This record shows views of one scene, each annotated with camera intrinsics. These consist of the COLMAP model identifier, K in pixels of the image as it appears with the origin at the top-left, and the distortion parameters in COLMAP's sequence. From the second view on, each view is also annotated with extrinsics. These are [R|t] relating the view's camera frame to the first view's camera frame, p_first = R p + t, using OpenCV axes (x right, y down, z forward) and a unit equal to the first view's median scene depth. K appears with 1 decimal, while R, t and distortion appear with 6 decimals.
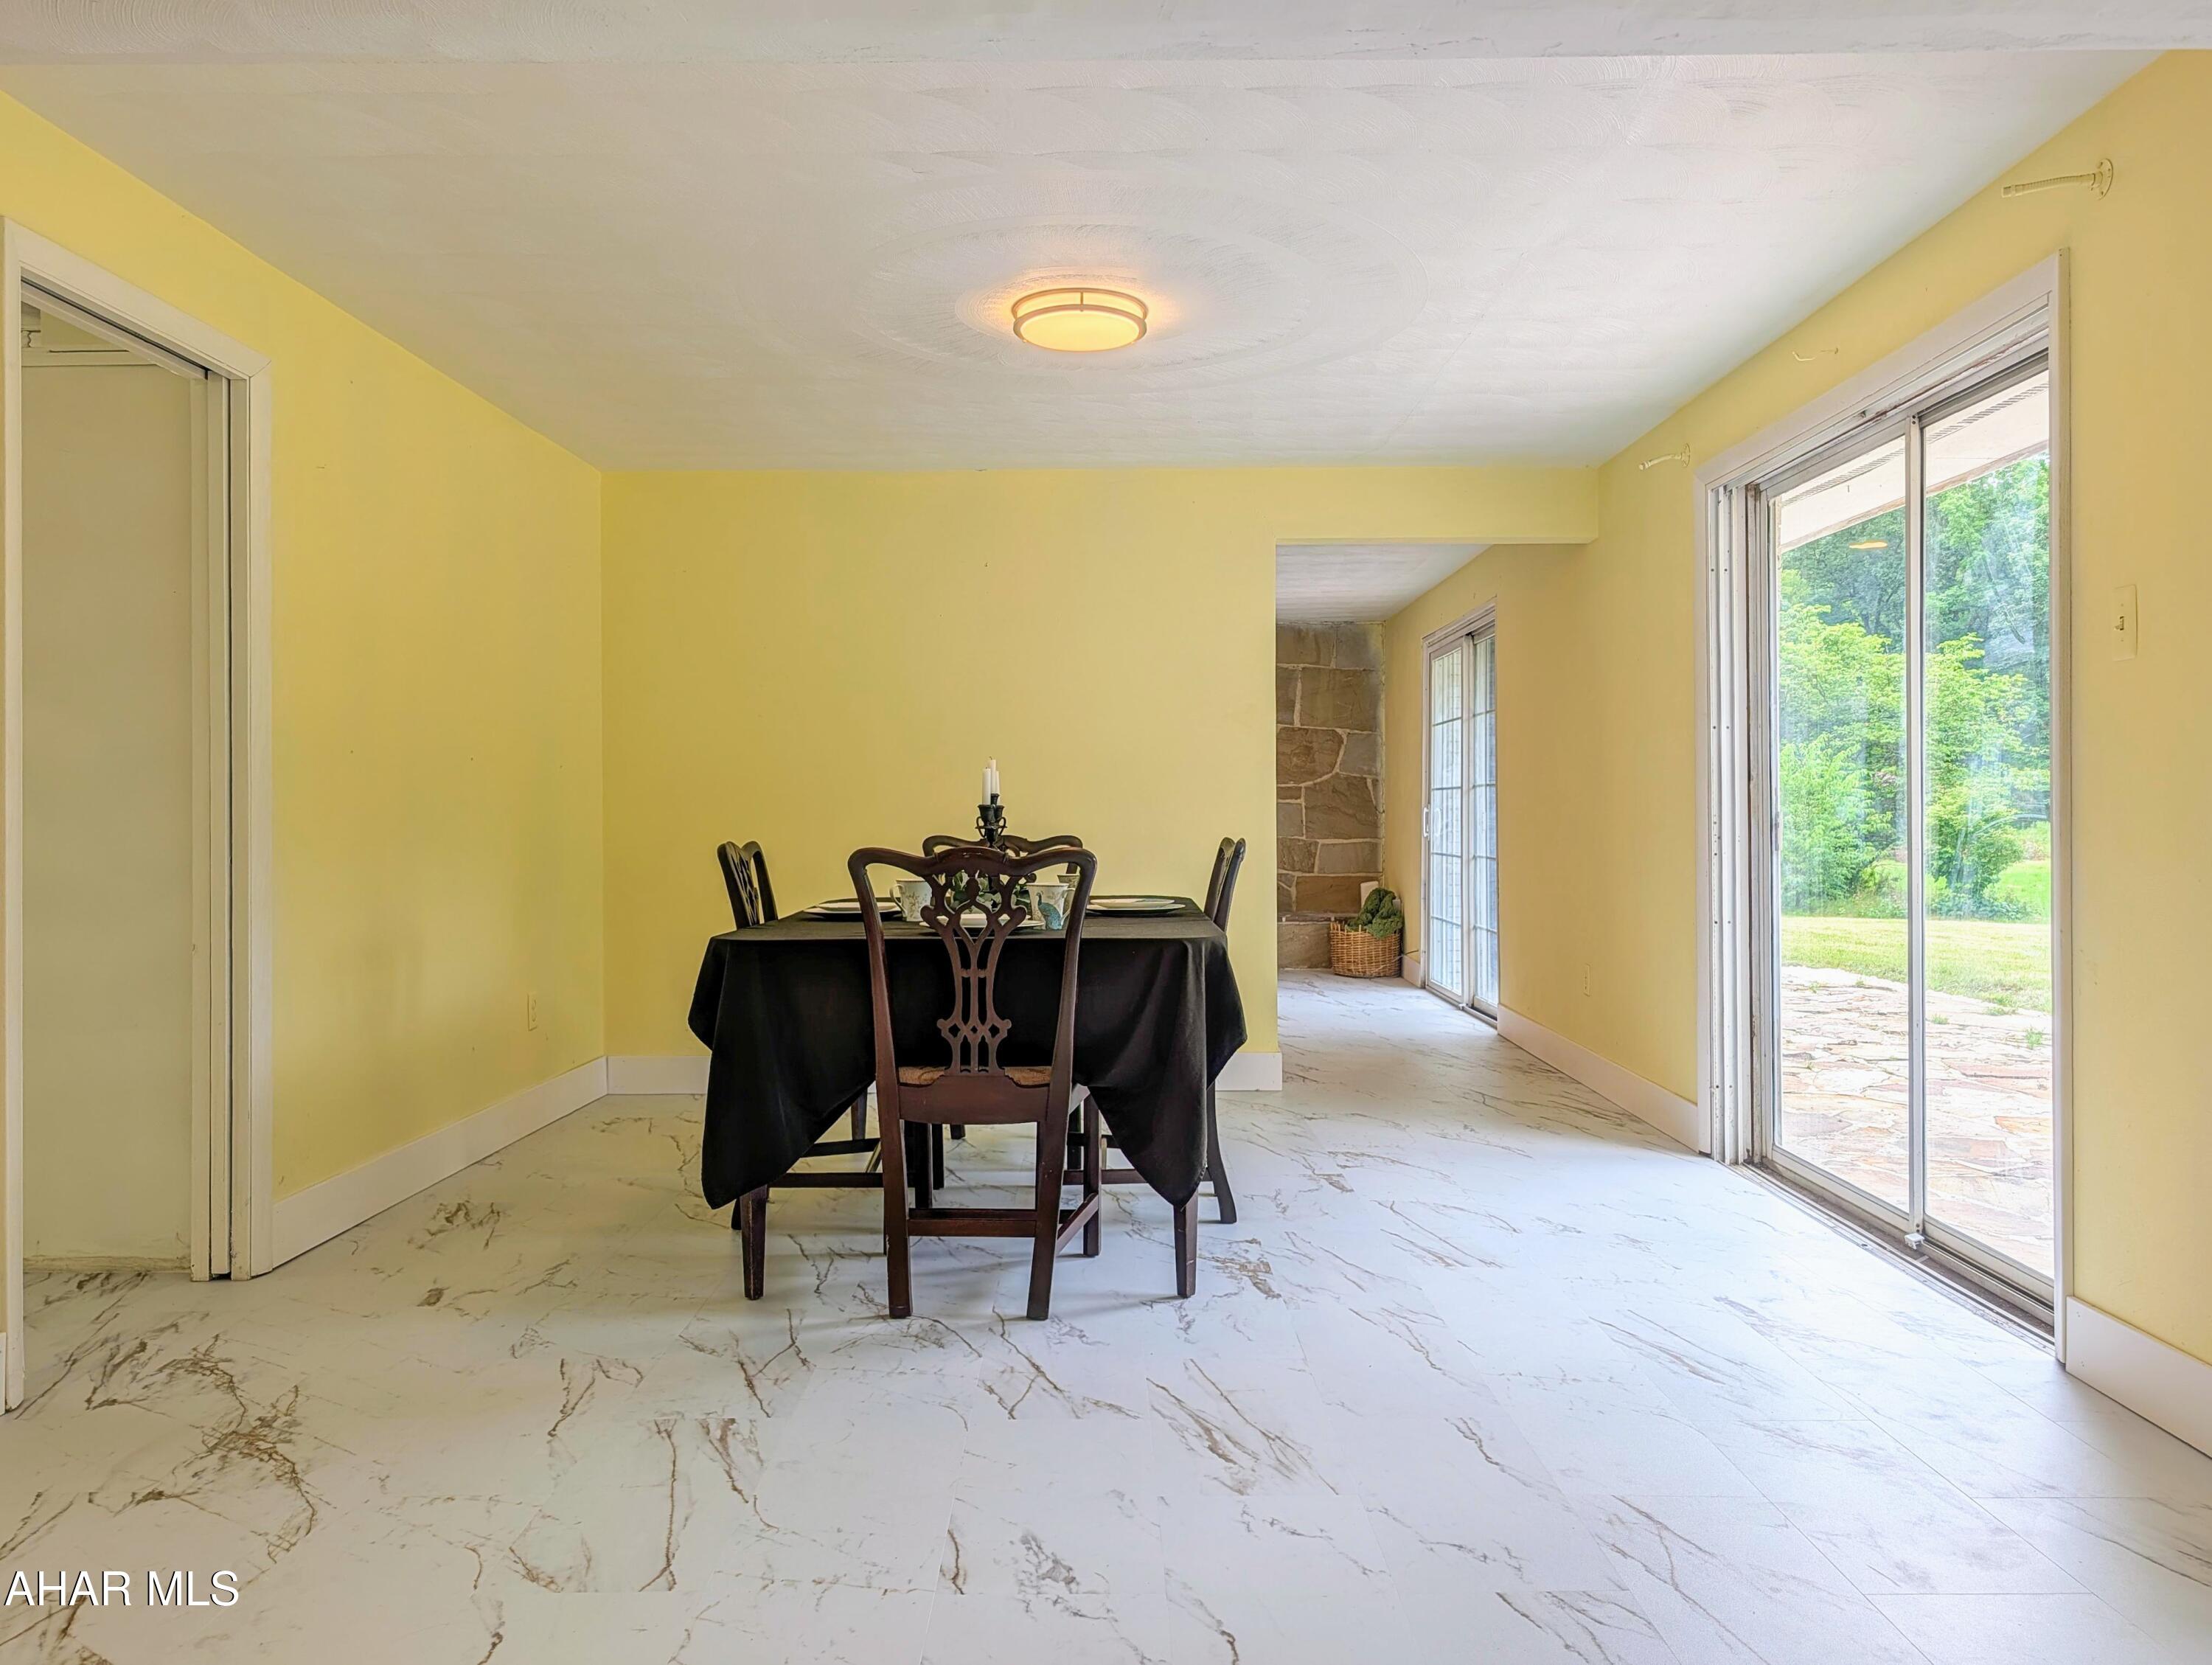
lens RADIAL K [[1658.5, 0, 1105.6], [0, 1658.5, 818.8], [0, 0, 1]] dist [0.031868, -0.043245]
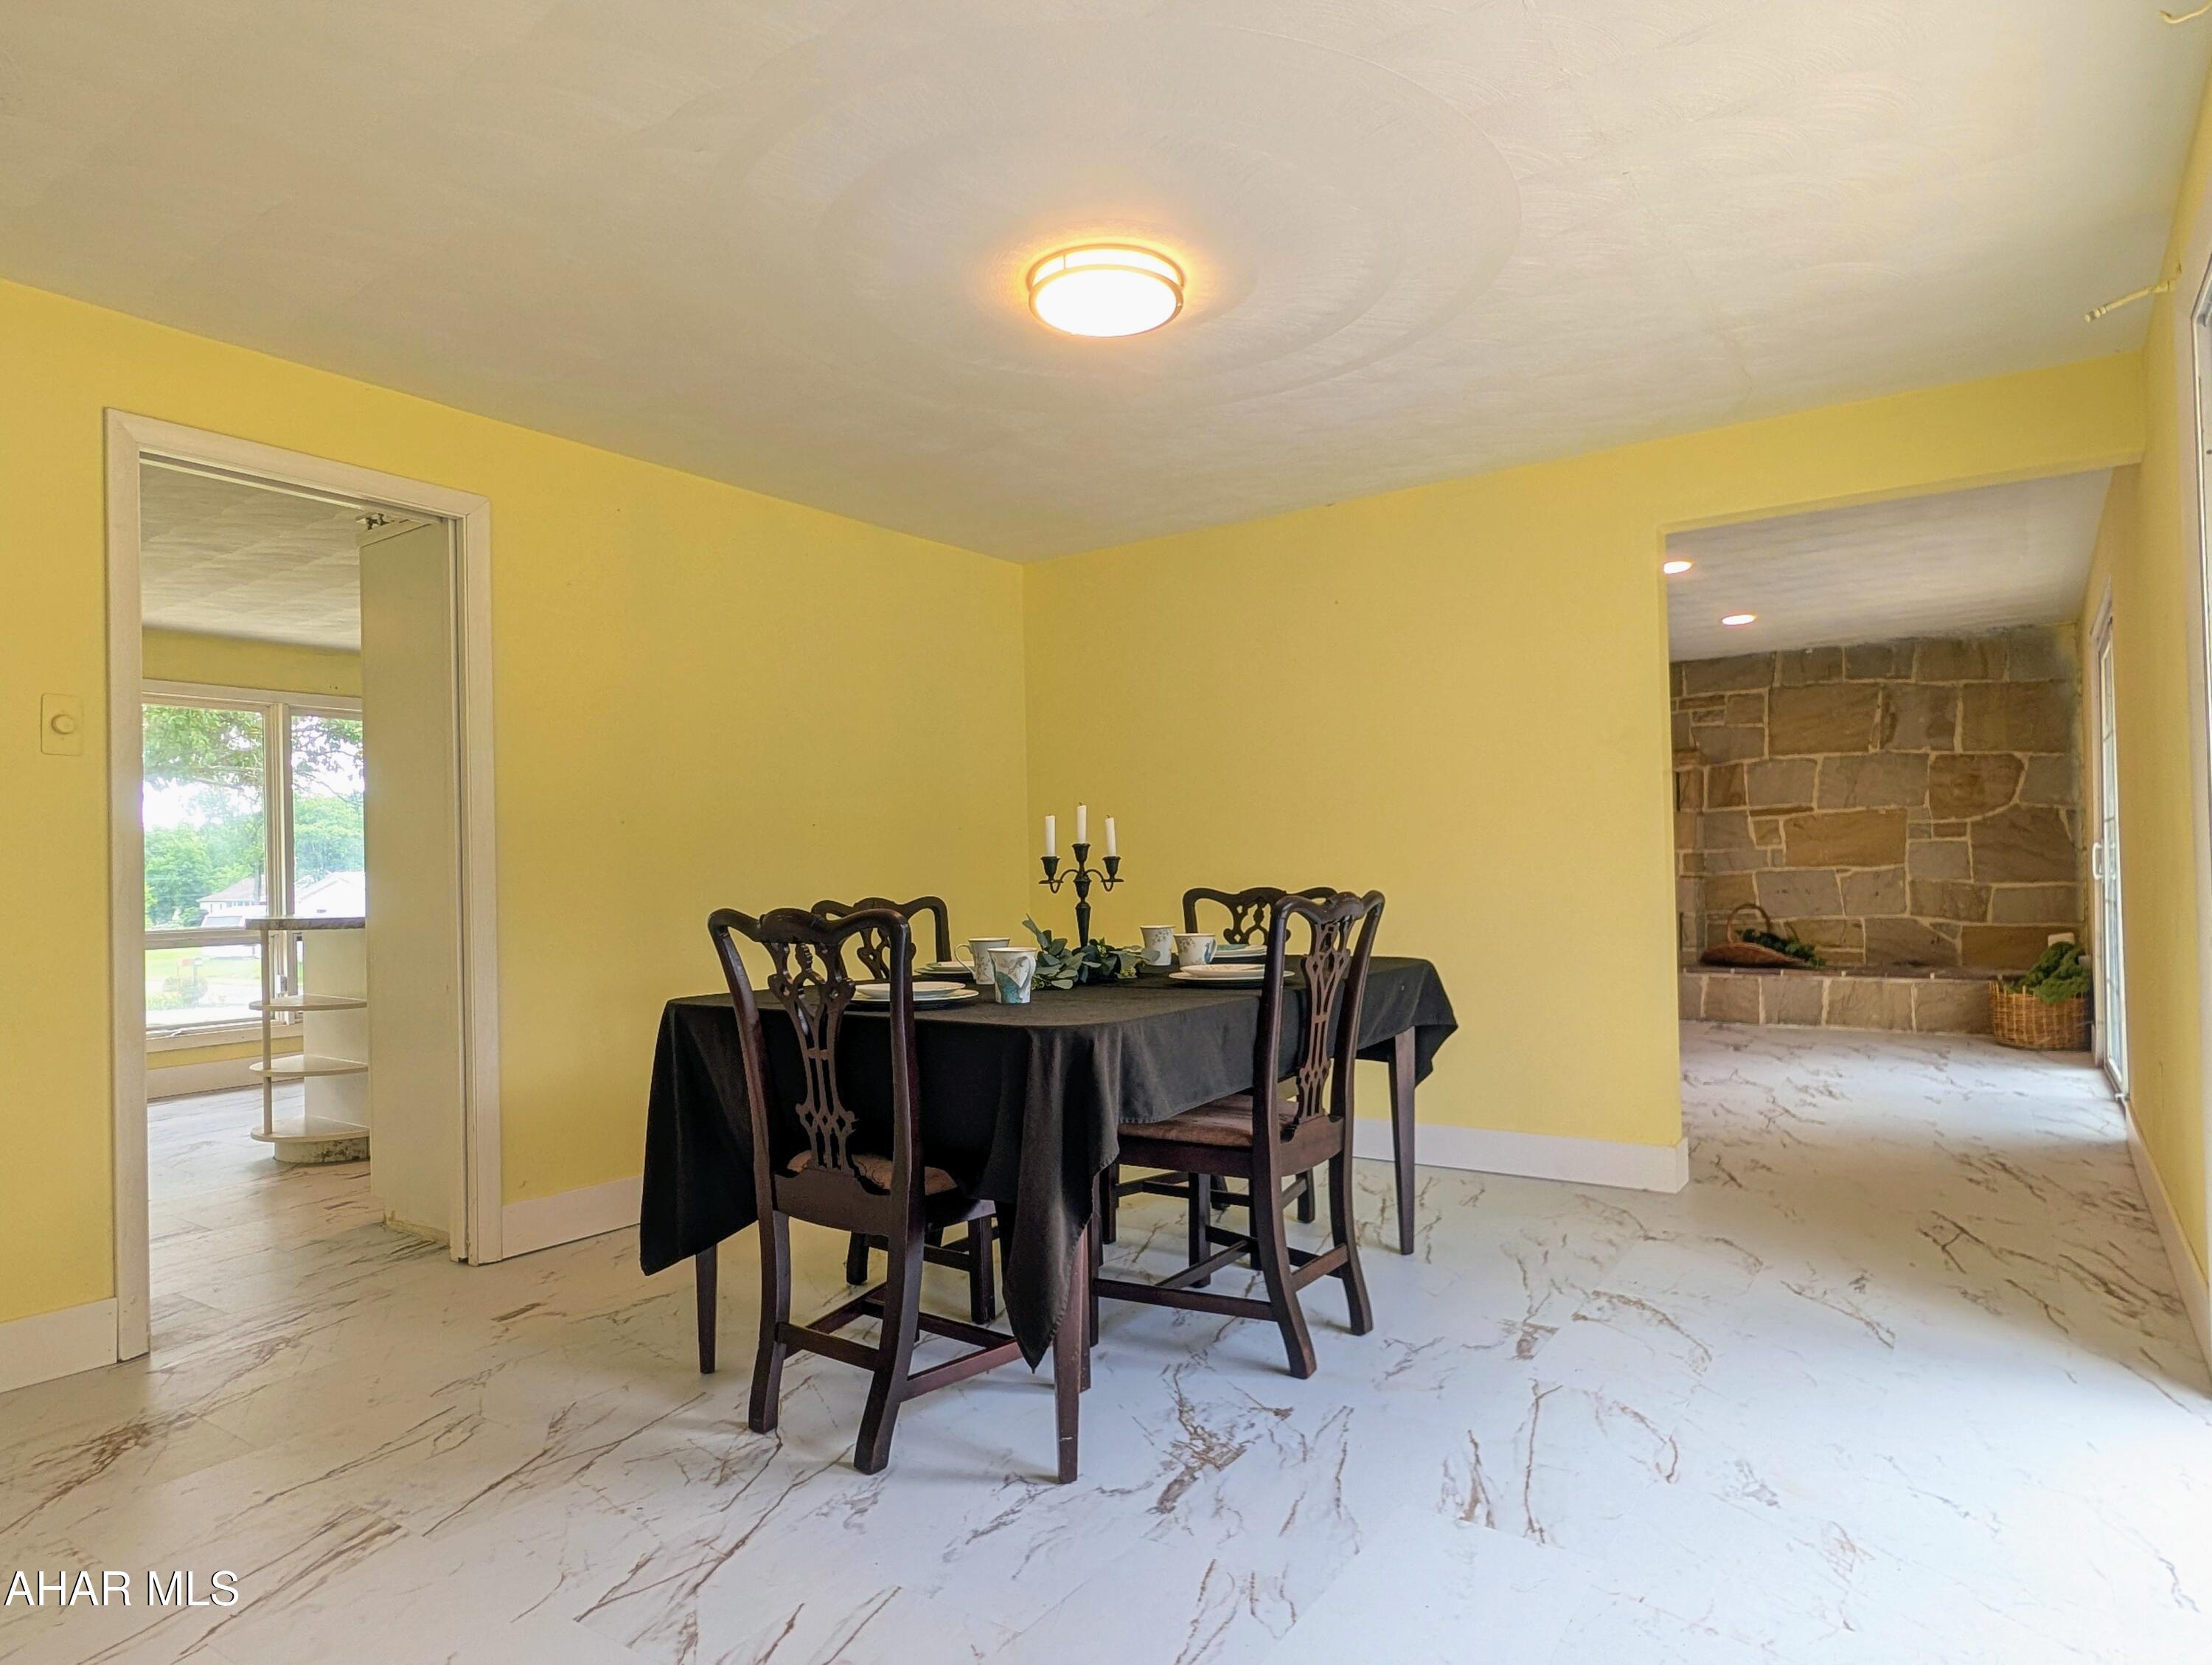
lens RADIAL K [[1345.8, 0, 1085.5], [0, 1345.8, 845.9], [0, 0, 1]] dist [0.001116, -0.002643]
pose [[0.817887, -0.023423, -0.574901, 0.157145], [0.015165, 0.999701, -0.019157, -0.000495], [0.575179, 0.006950, 0.817998, 0.175935]]
